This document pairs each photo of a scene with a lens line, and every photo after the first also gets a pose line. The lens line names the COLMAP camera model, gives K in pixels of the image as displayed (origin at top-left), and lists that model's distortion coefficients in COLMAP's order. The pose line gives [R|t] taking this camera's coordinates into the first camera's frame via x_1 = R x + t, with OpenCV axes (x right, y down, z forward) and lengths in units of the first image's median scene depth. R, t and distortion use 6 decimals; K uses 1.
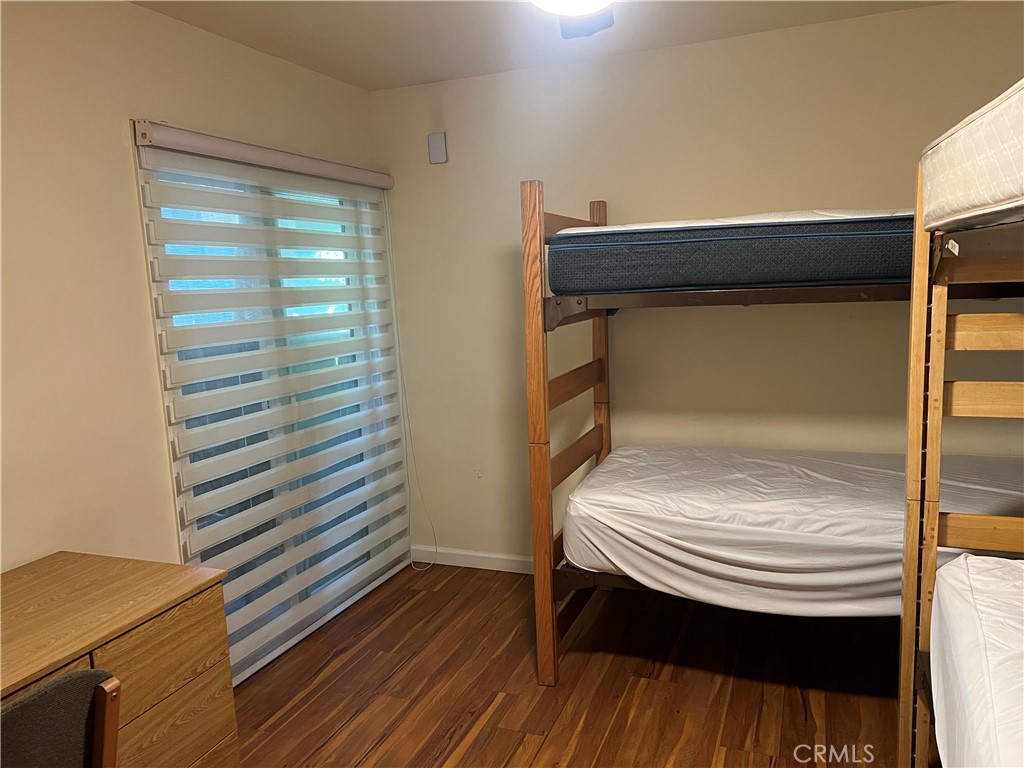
lens RADIAL K [[771.8, 0, 513.5], [0, 771.8, 393.8], [0, 0, 1]] dist [0.058765, -0.020274]
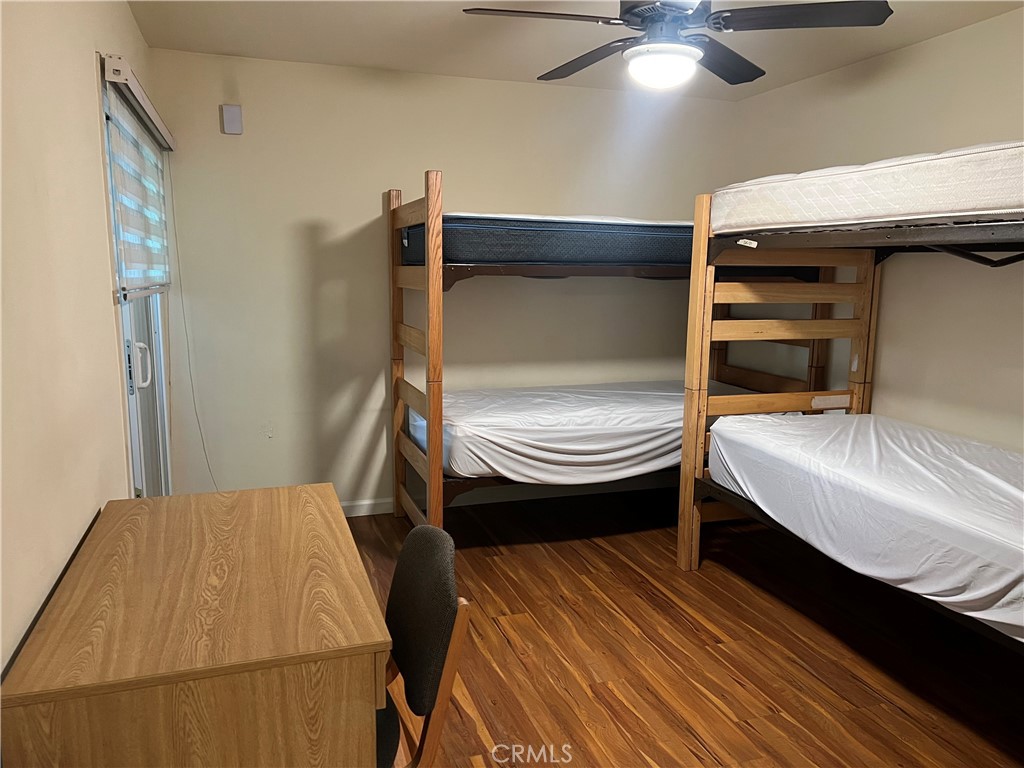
lens RADIAL K [[771.8, 0, 507.6], [0, 771.8, 378.6], [0, 0, 1]] dist [0.058765, -0.020274]
pose [[0.771607, -0.044410, 0.634547, -0.703403], [0.053504, 0.998556, 0.004825, 0.062880], [-0.633845, 0.030228, 0.772869, -0.047152]]
